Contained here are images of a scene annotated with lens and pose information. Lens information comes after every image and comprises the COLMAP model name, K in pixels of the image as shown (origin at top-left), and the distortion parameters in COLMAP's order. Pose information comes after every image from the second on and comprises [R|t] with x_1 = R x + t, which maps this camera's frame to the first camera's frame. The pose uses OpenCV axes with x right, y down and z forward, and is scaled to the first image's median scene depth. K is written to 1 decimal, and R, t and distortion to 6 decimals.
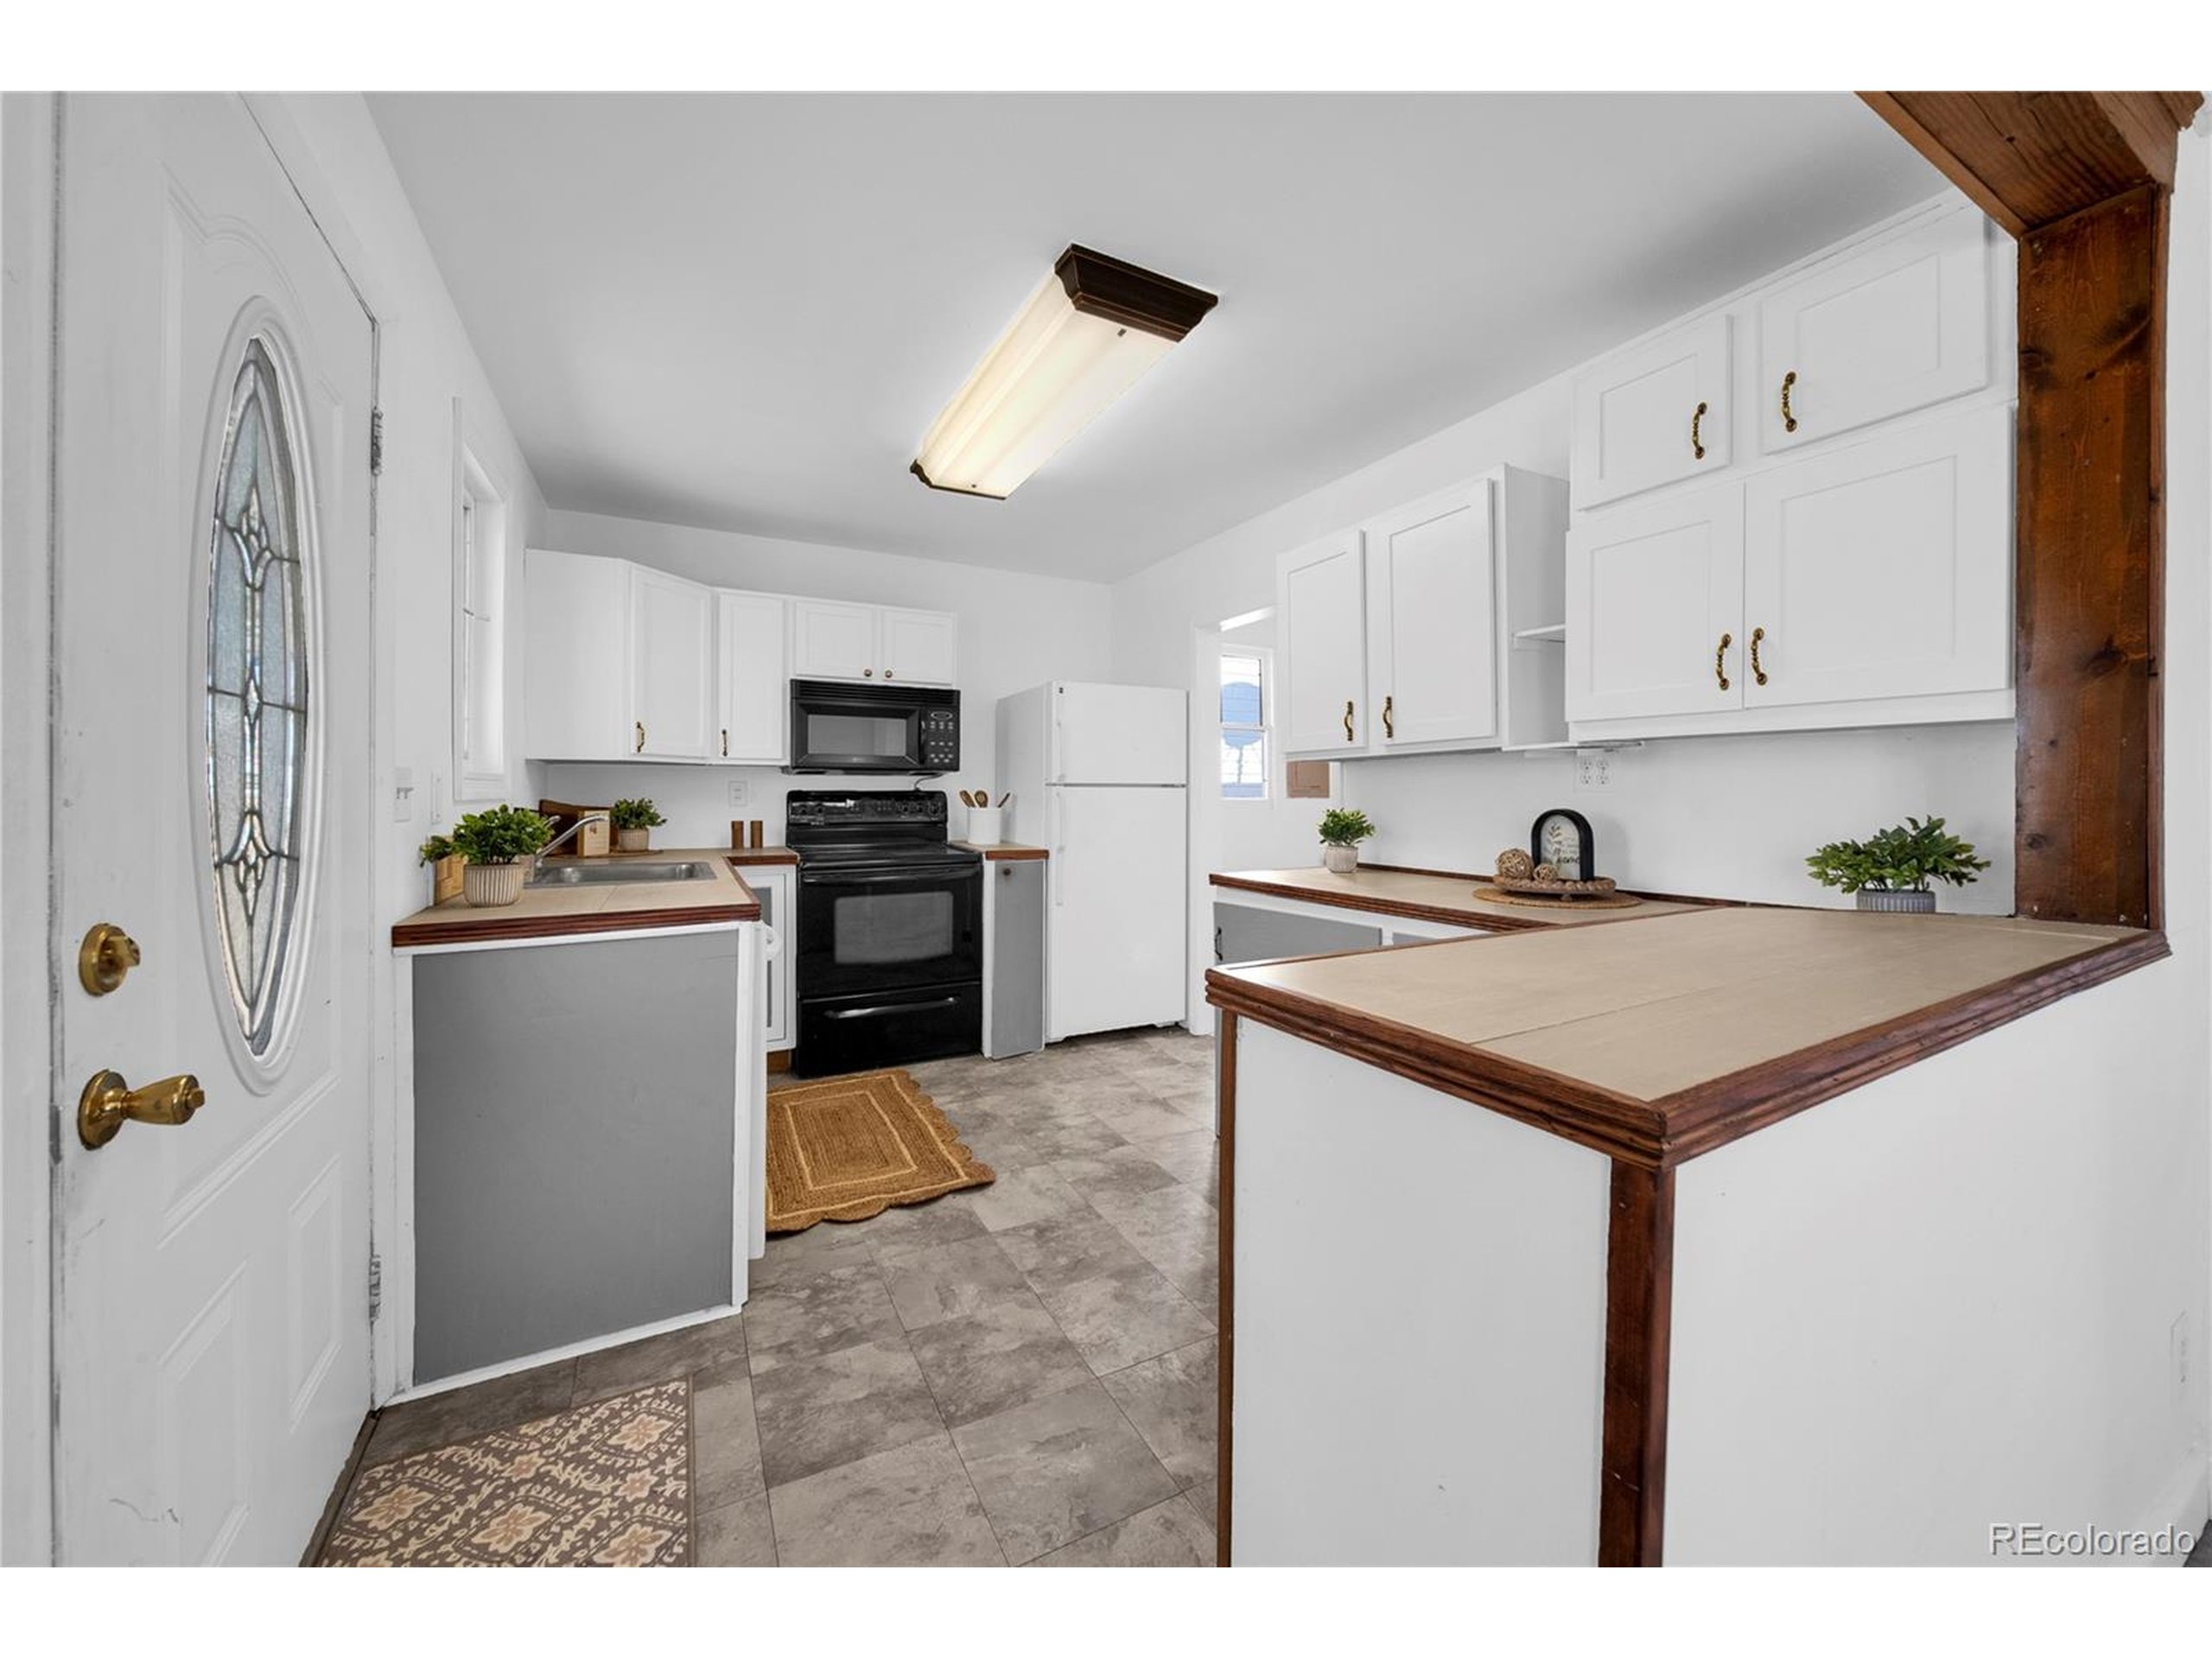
lens RADIAL K [[806.6, 0, 1159.7], [0, 806.6, 788.6], [0, 0, 1]] dist [0.000132, -0.002417]
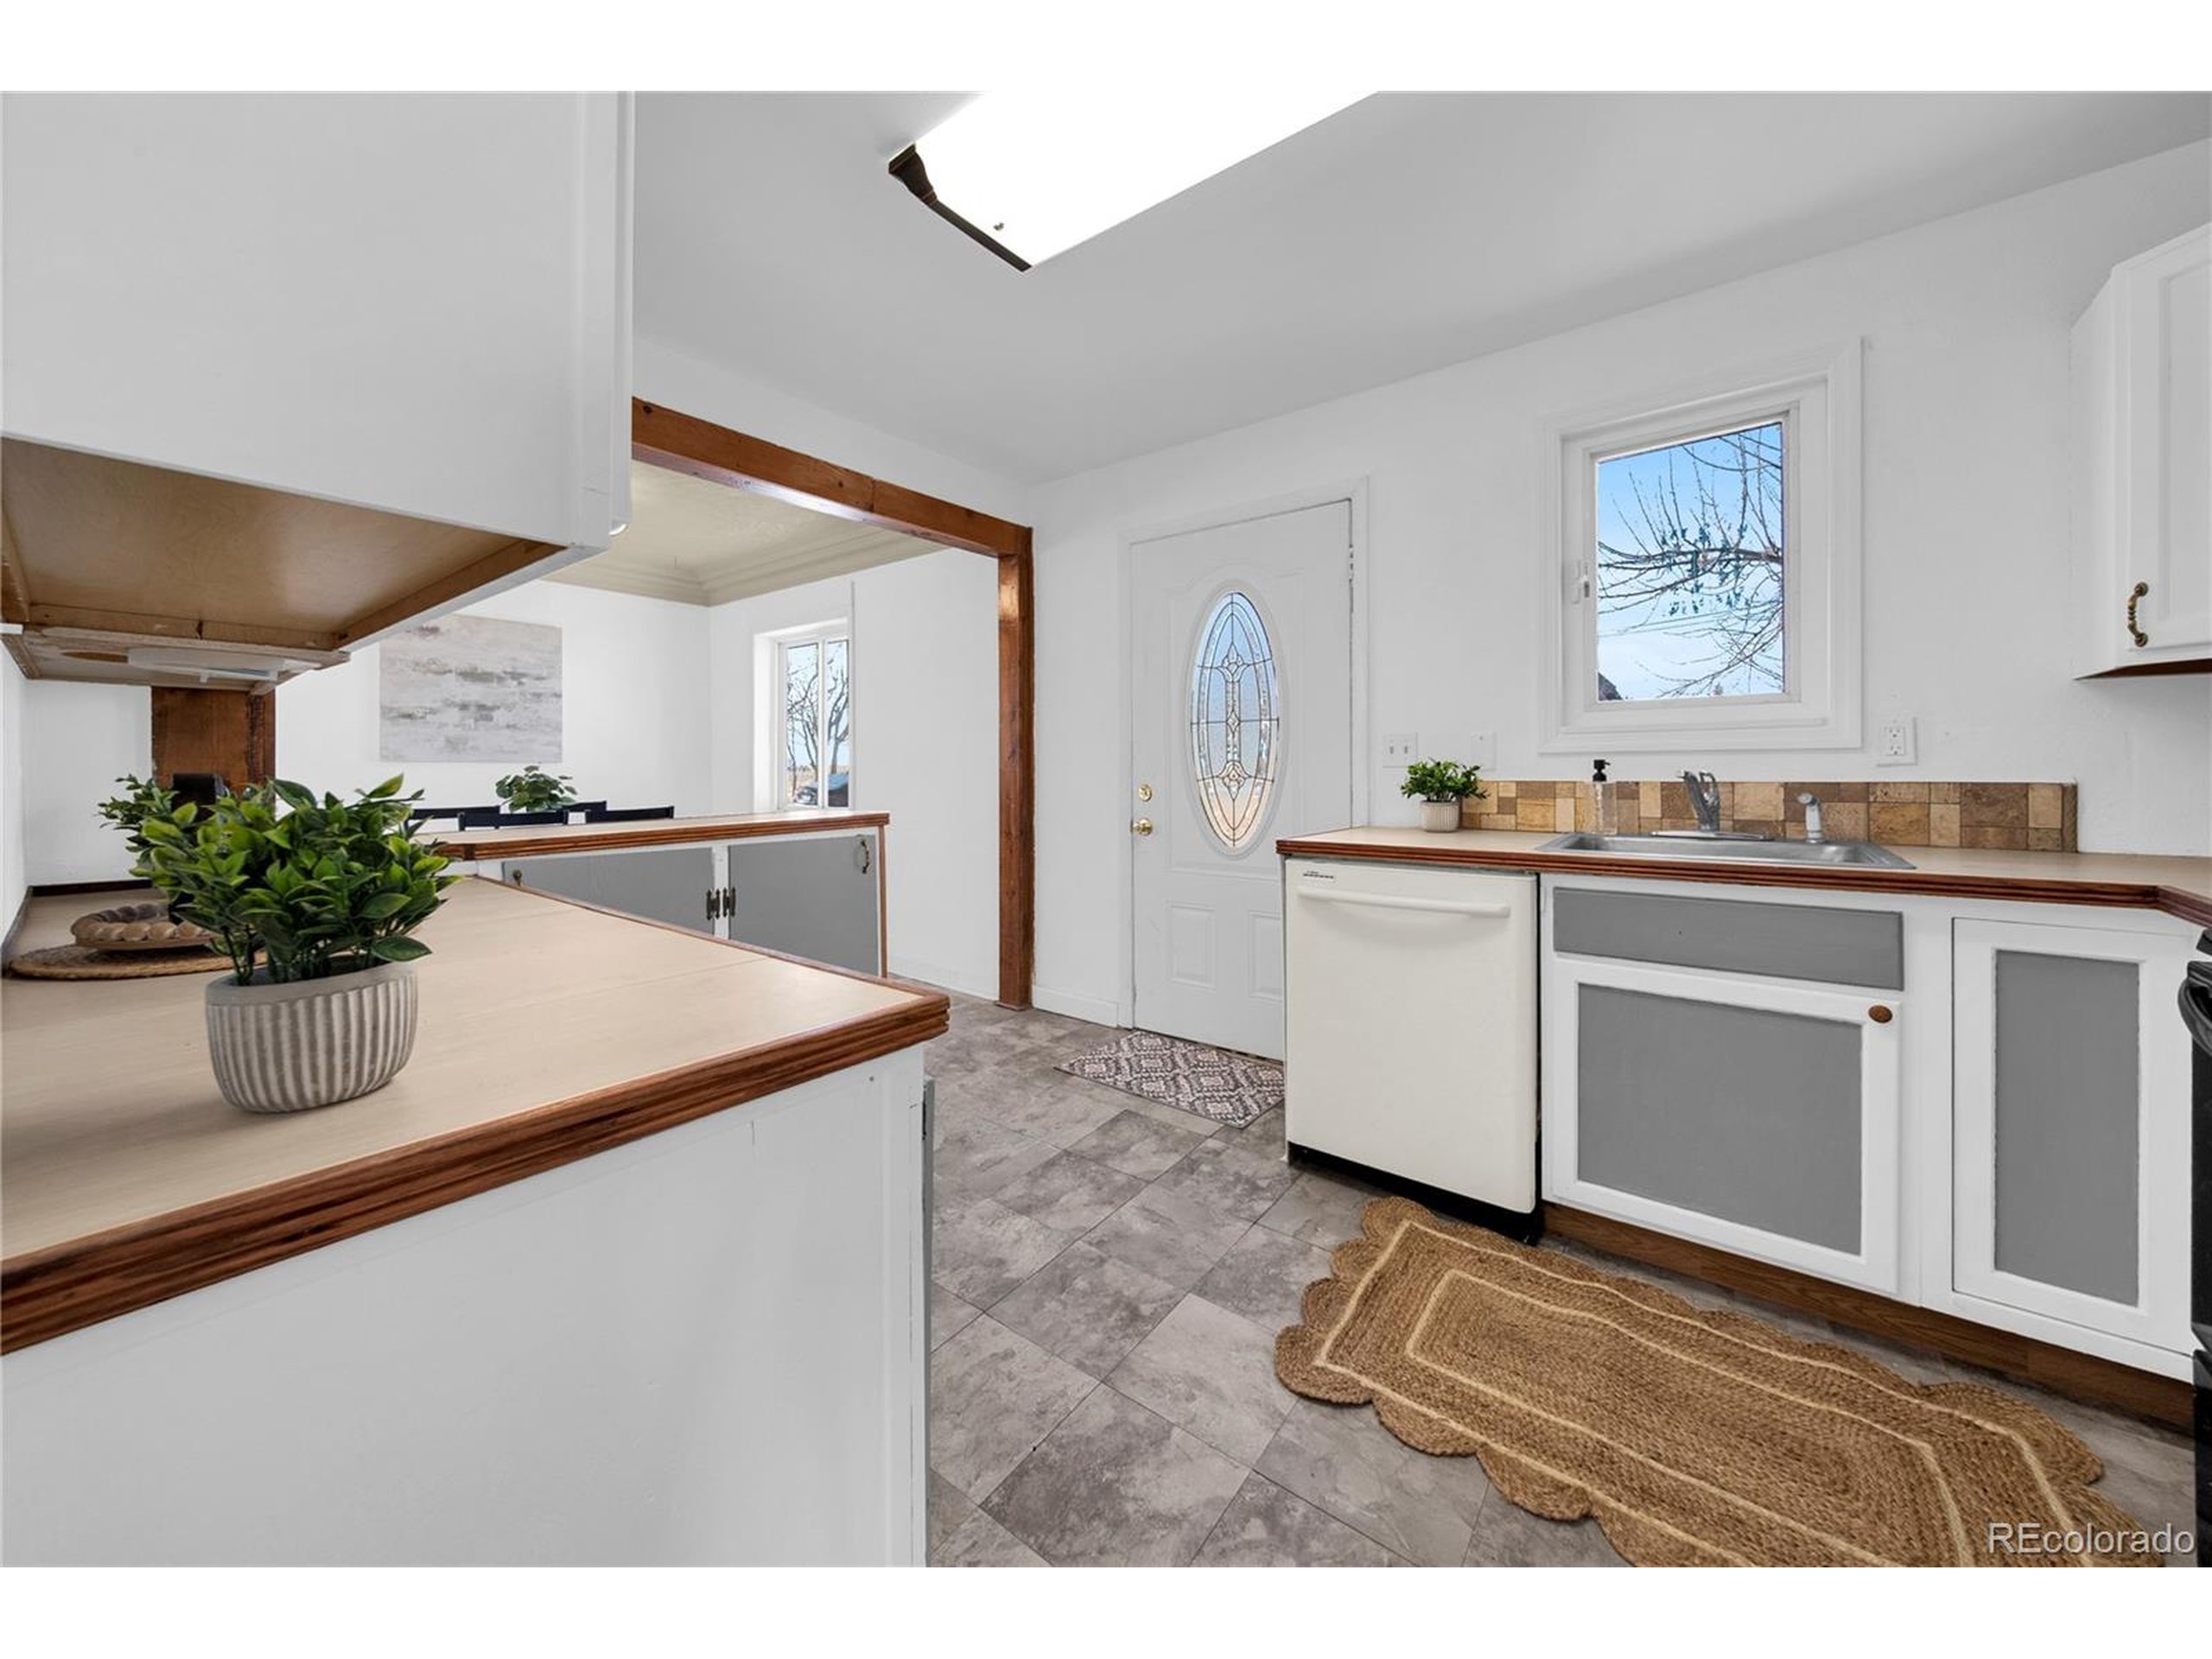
lens RADIAL K [[806.6, 0, 1068.2], [0, 806.6, 769.4], [0, 0, 1]] dist [0.000132, -0.002417]
pose [[-0.951409, 0.008119, -0.307824, 0.109710], [0.008518, 0.999964, 0.000047, 0.022735], [0.307814, -0.002578, -0.951443, 1.293583]]
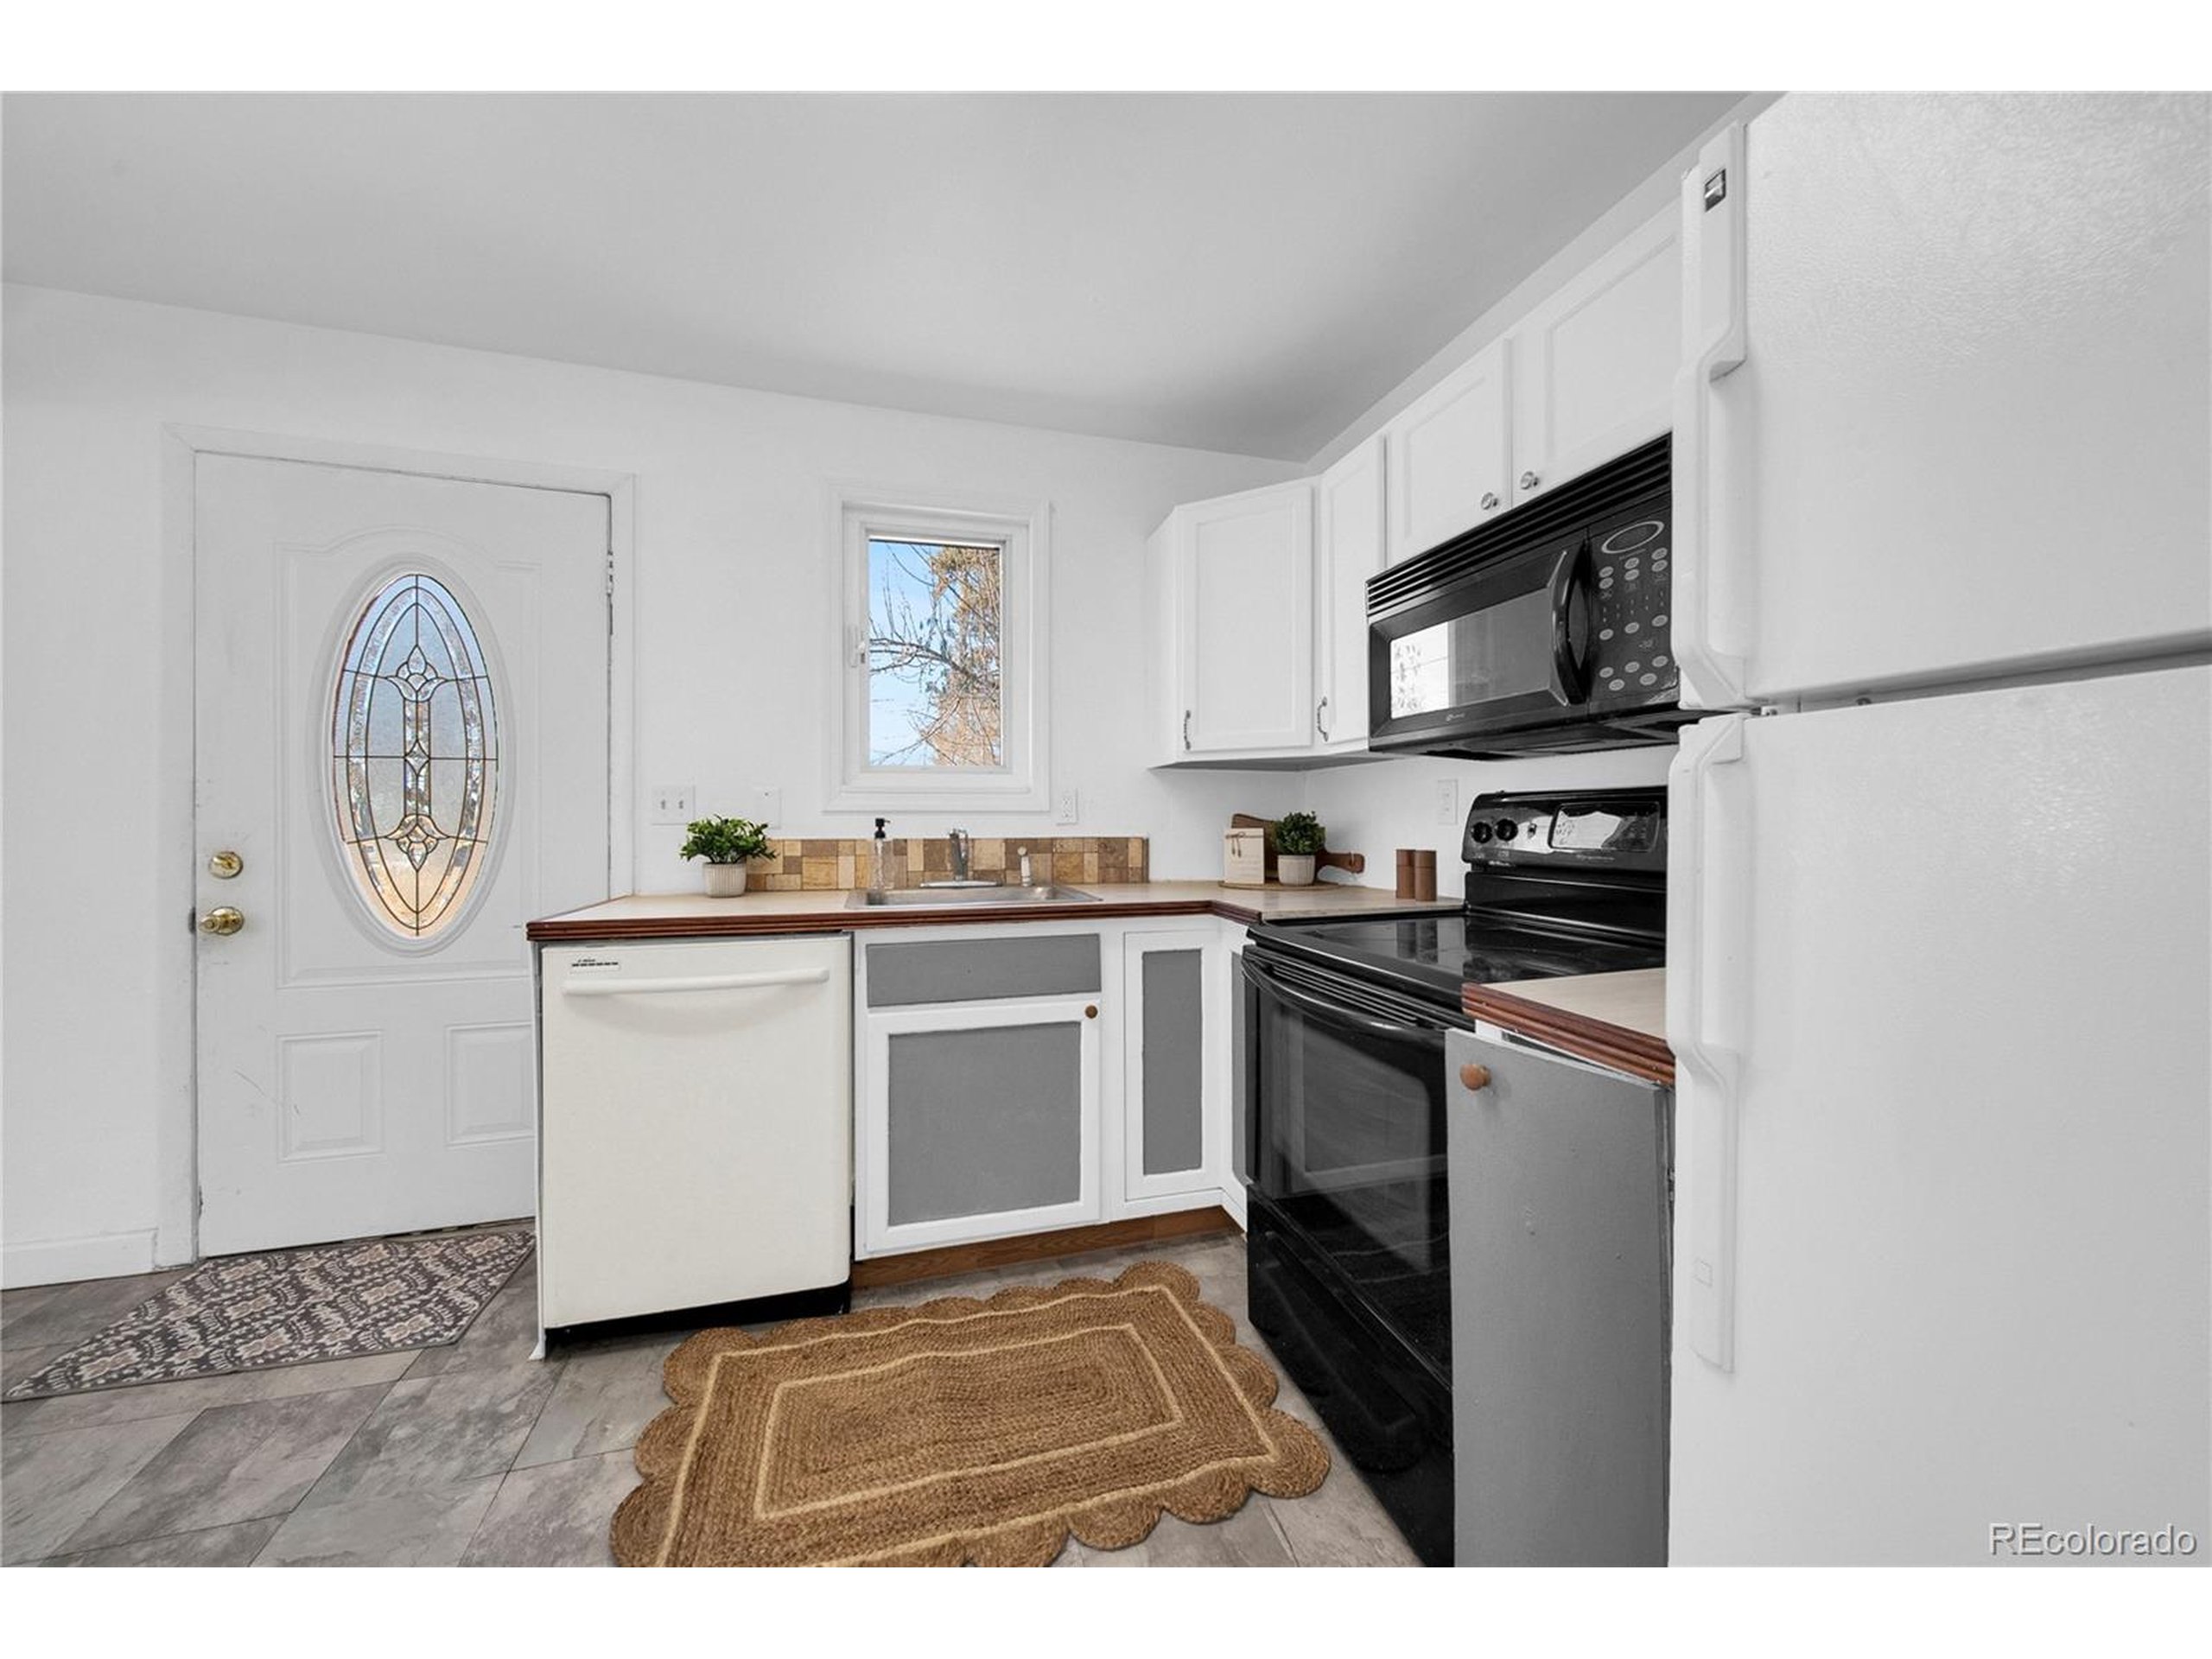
lens RADIAL K [[806.6, 0, 1096.9], [0, 806.6, 828.0], [0, 0, 1]] dist [0.000132, -0.002417]
pose [[-0.277736, 0.003639, -0.960651, 0.112246], [0.005282, 0.999983, 0.002261, 0.026627], [0.960643, -0.004446, -0.277750, 1.161372]]
